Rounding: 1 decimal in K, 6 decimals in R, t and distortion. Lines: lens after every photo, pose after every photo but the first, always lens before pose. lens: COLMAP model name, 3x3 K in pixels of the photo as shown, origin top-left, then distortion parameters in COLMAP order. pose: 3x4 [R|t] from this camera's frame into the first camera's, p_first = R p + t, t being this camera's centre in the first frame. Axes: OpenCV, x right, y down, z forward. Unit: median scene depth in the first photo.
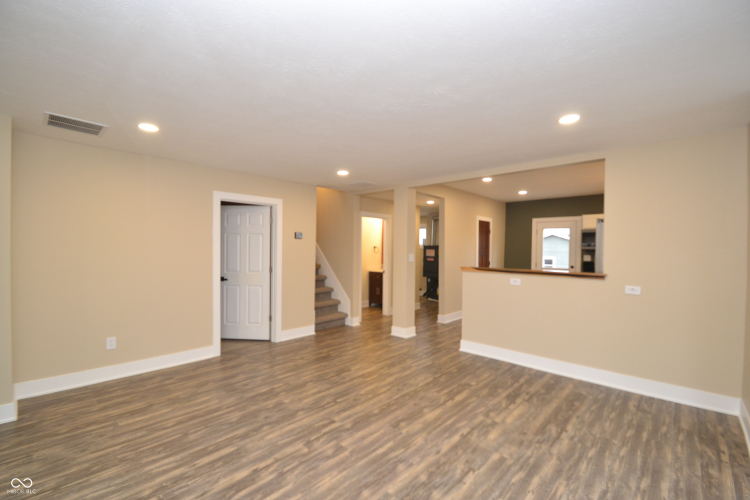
lens RADIAL K [[333.1, 0, 371.7], [0, 333.1, 250.4], [0, 0, 1]] dist [0.017128, -0.017193]
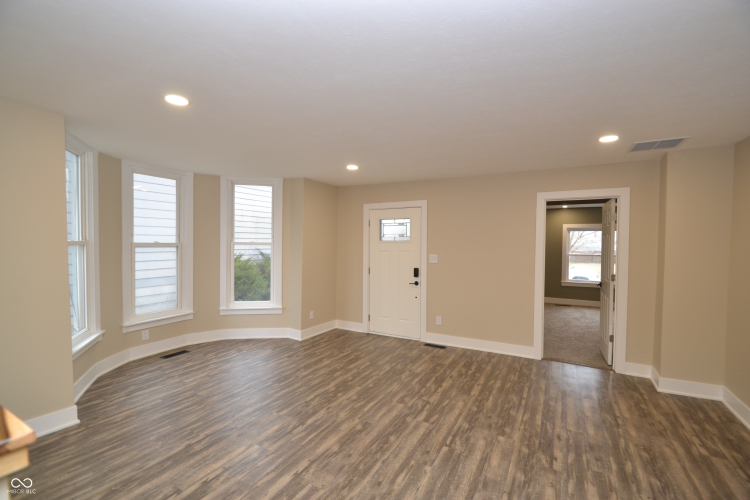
lens RADIAL K [[333.1, 0, 371.7], [0, 333.1, 250.4], [0, 0, 1]] dist [0.017128, -0.017193]
pose [[-0.970601, -0.012247, -0.240381, 0.289014], [-0.018231, 0.999576, 0.022684, -0.033864], [0.240001, 0.026399, -0.970414, 1.866804]]
